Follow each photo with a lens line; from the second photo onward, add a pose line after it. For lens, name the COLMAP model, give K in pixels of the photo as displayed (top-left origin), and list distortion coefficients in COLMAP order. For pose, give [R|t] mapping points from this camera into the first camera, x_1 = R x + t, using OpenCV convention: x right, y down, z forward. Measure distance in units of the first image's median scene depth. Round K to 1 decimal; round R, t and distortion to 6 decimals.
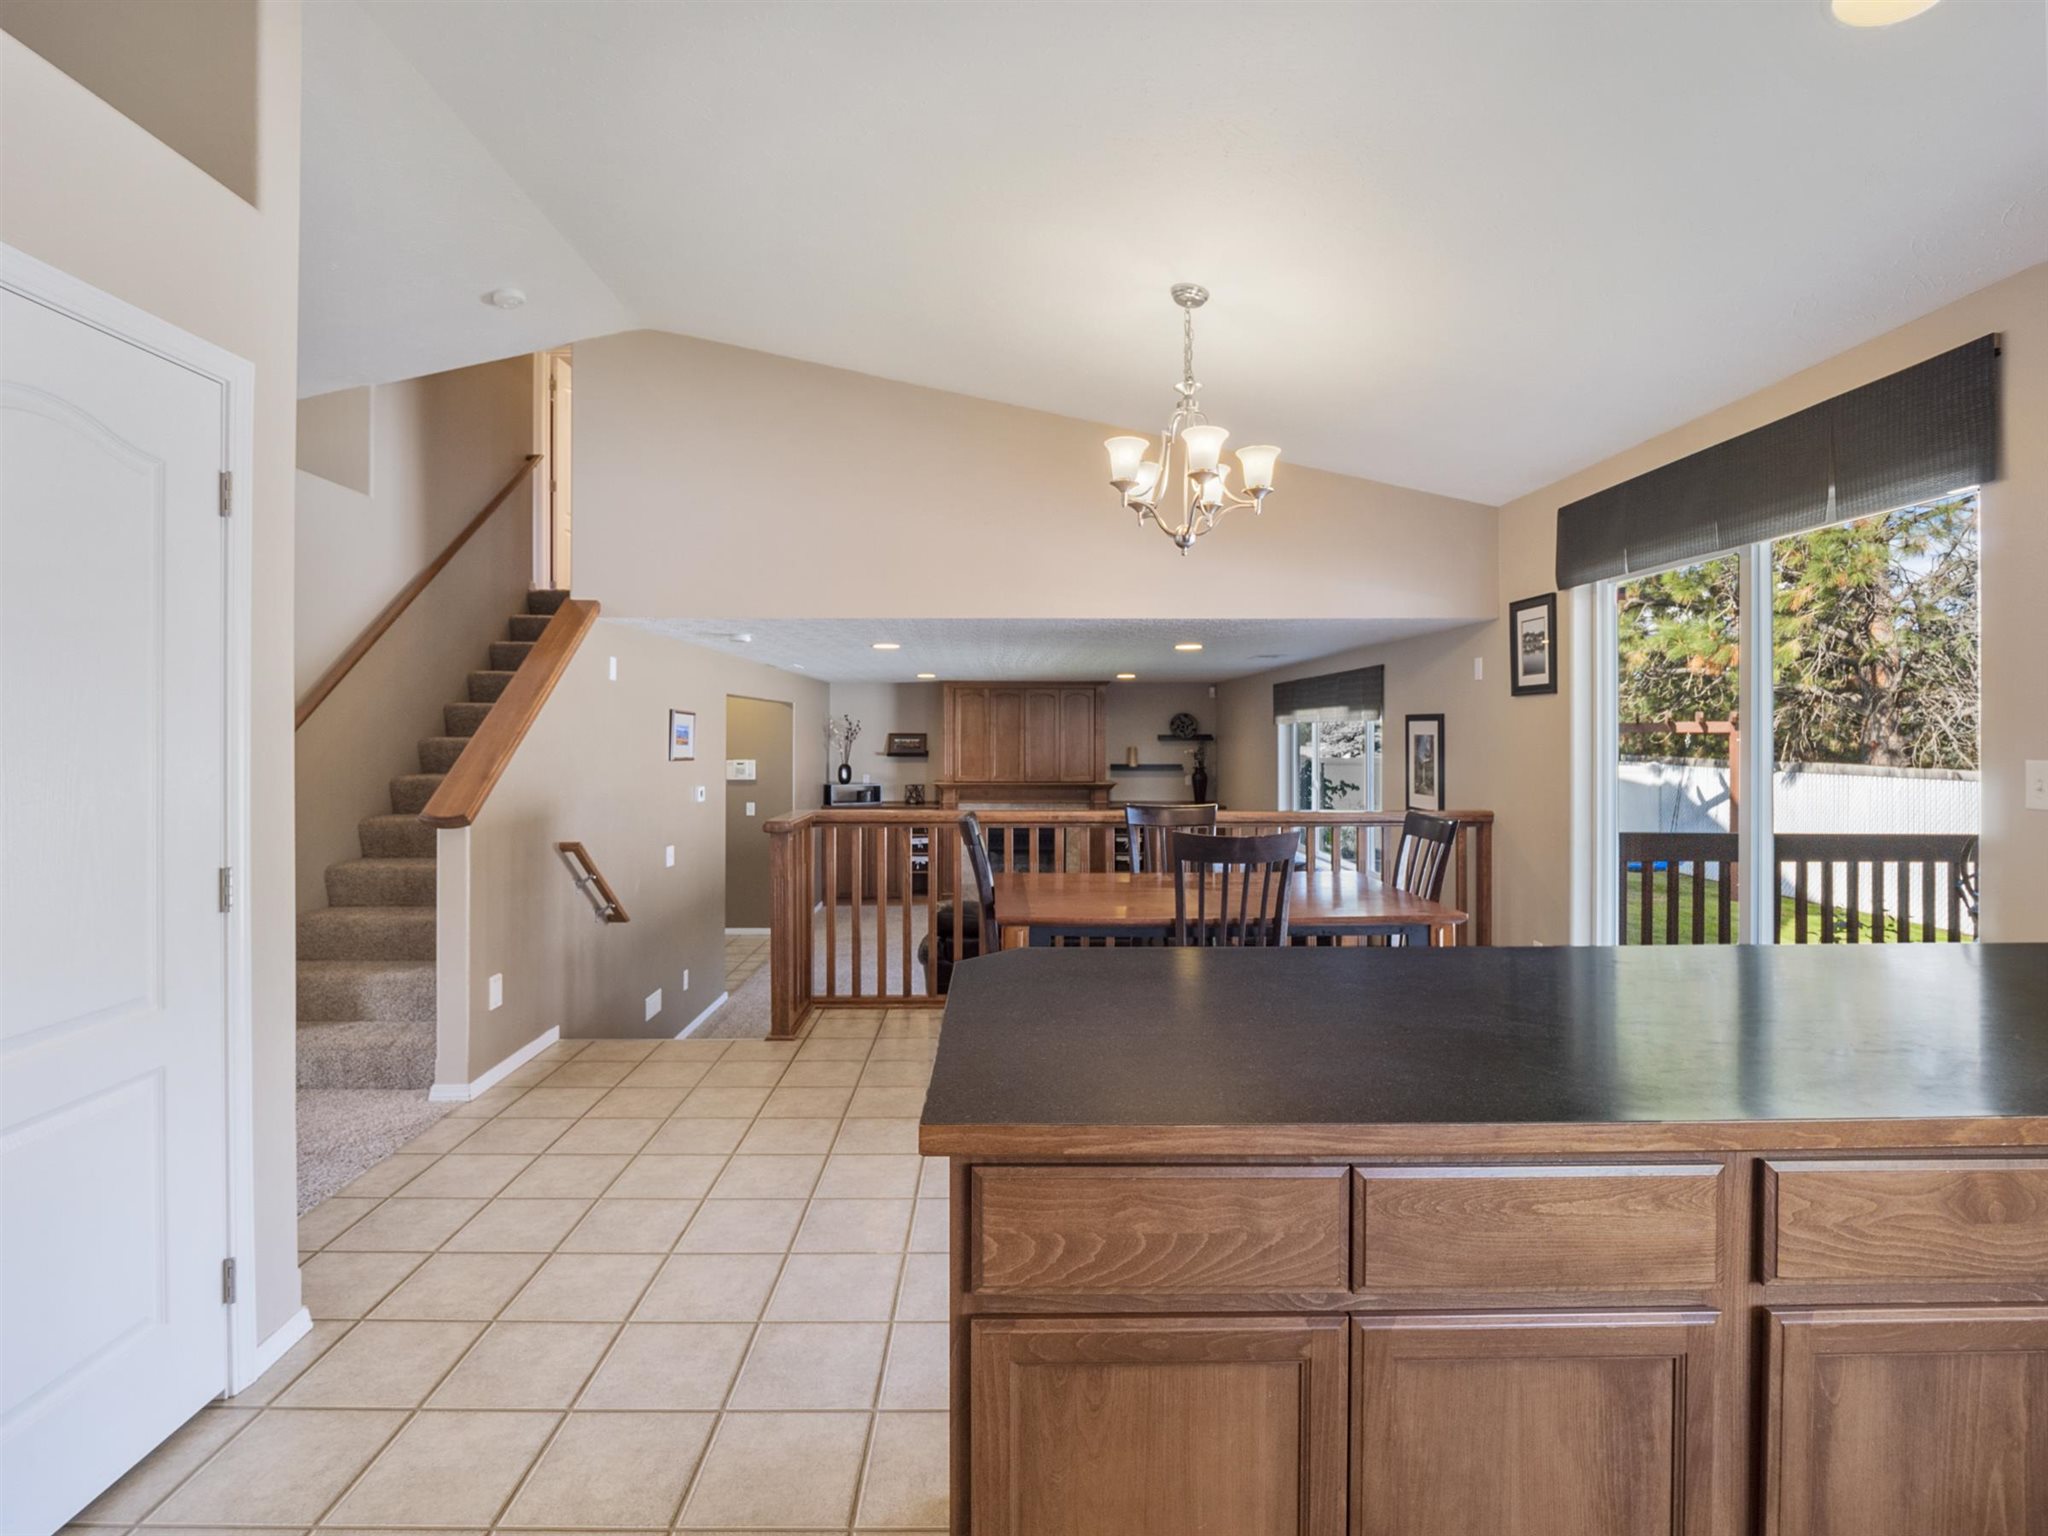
lens RADIAL K [[1005.1, 0, 1034.3], [0, 1005.1, 736.0], [0, 0, 1]] dist [-0.011839, -0.002093]
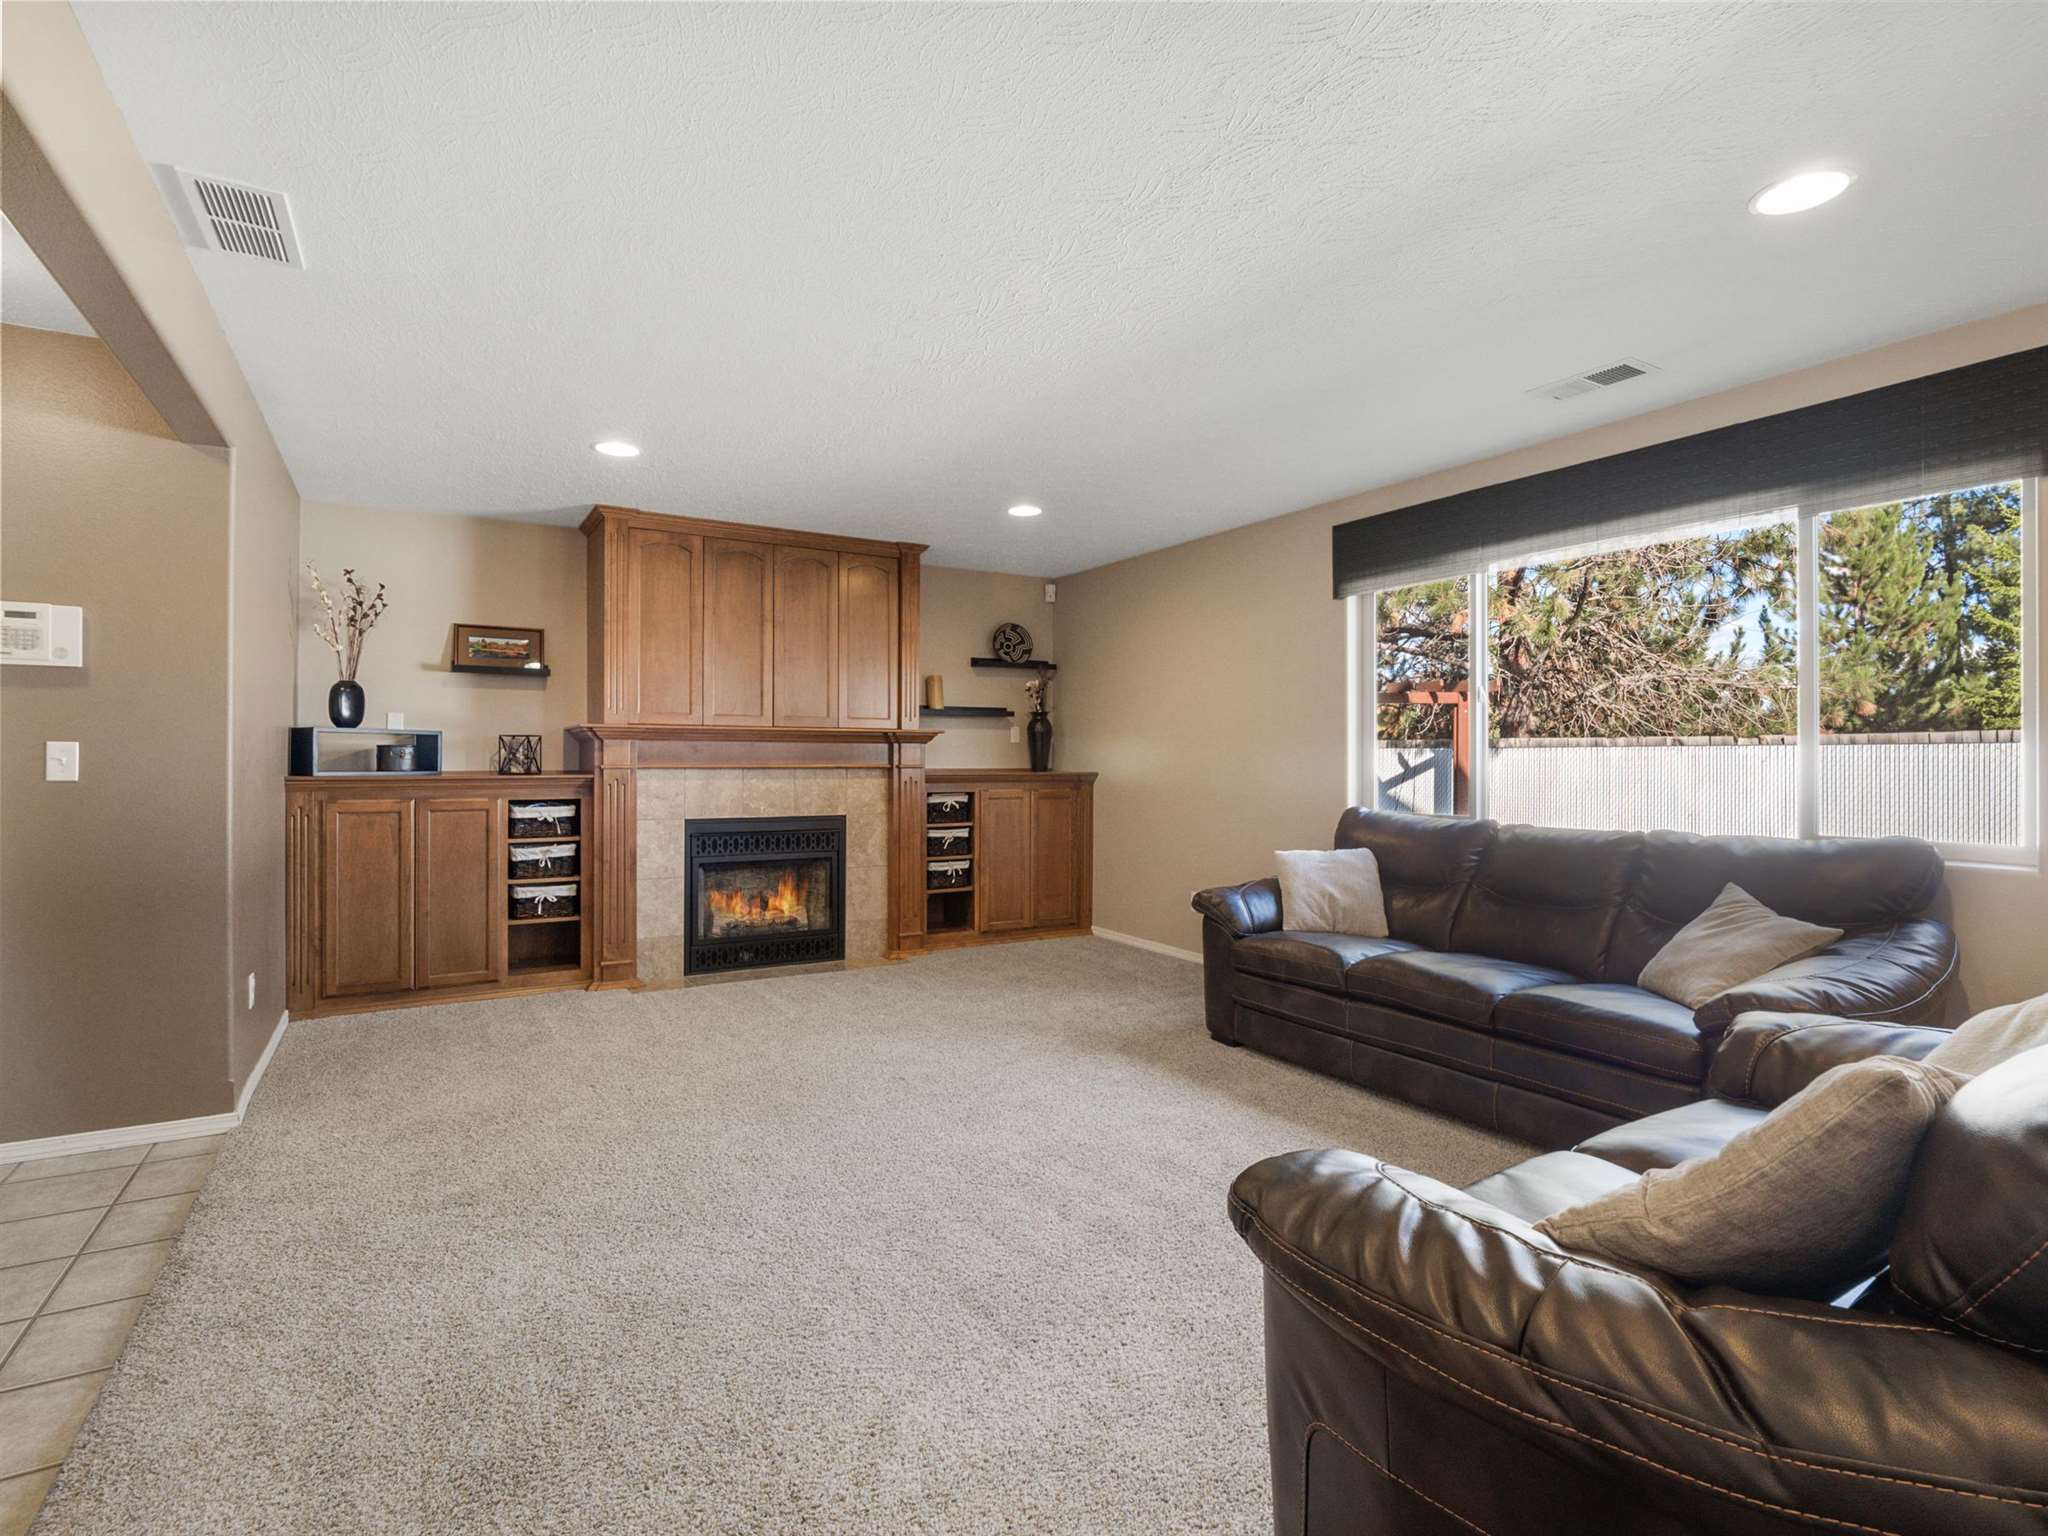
lens RADIAL K [[1005.1, 0, 1041.4], [0, 1005.1, 755.5], [0, 0, 1]] dist [-0.011839, -0.002093]
pose [[0.867357, 0.000143, 0.497687, -0.143378], [0.001054, 0.999997, -0.002125, 0.060474], [-0.497686, 0.002367, 0.867354, 0.482636]]
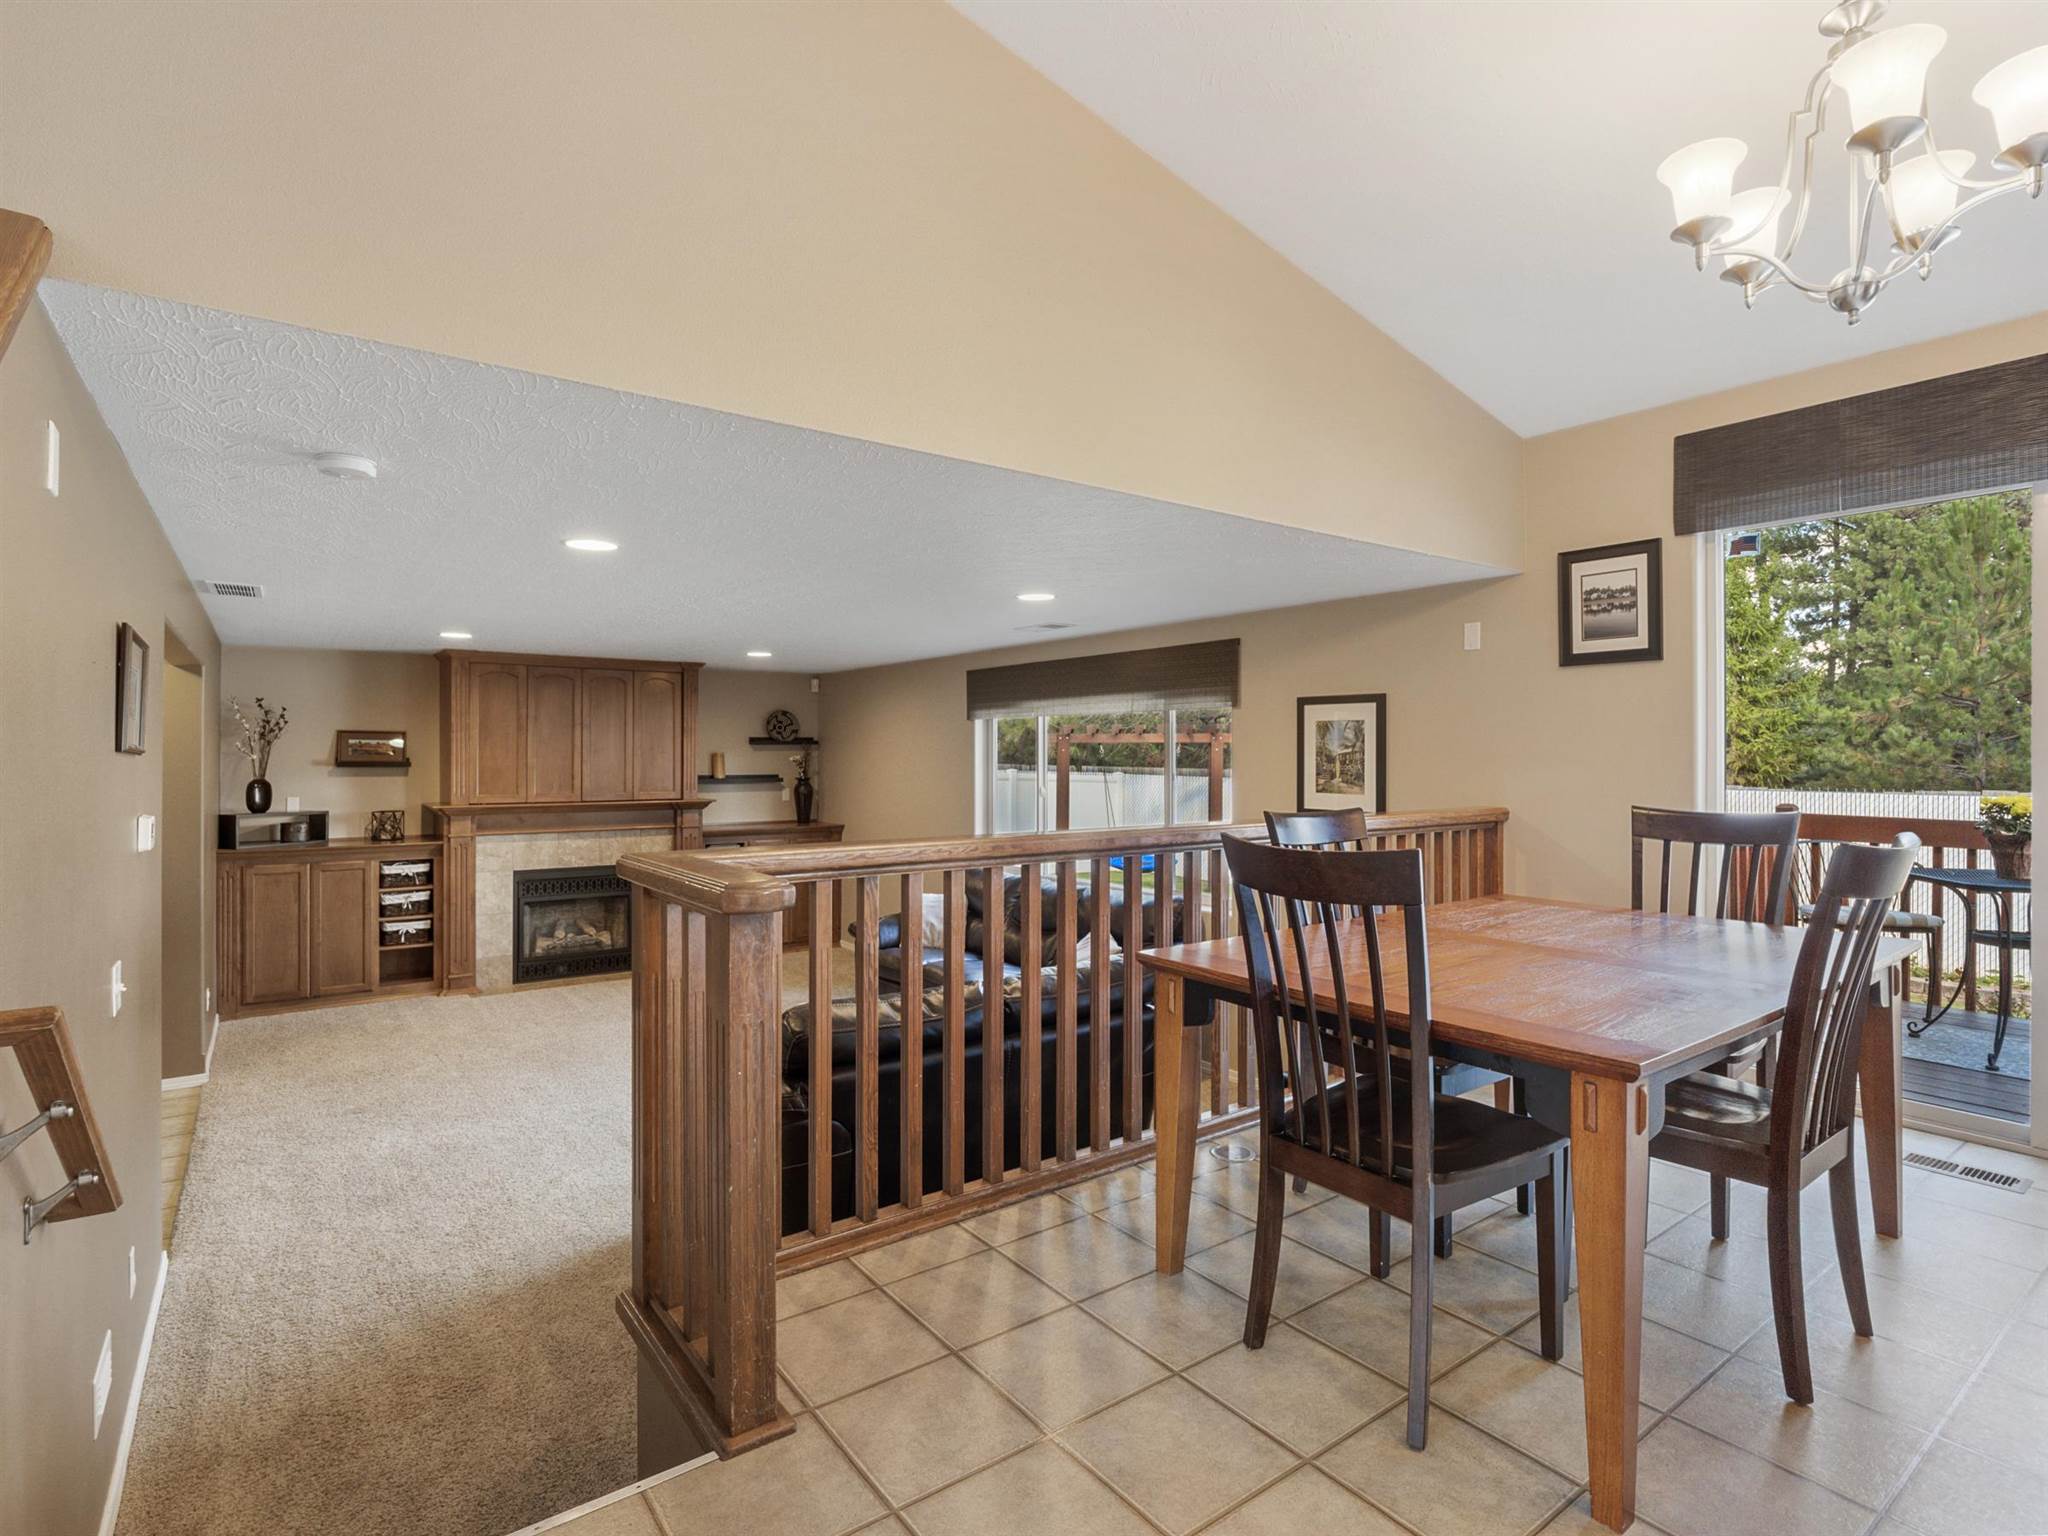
lens RADIAL K [[1005.1, 0, 1029.3], [0, 1005.1, 755.8], [0, 0, 1]] dist [-0.011839, -0.002093]
pose [[0.818051, 0.000344, 0.575145, -0.154159], [0.001042, 0.999997, -0.002081, 0.015360], [-0.575144, 0.002302, 0.818049, 0.245951]]
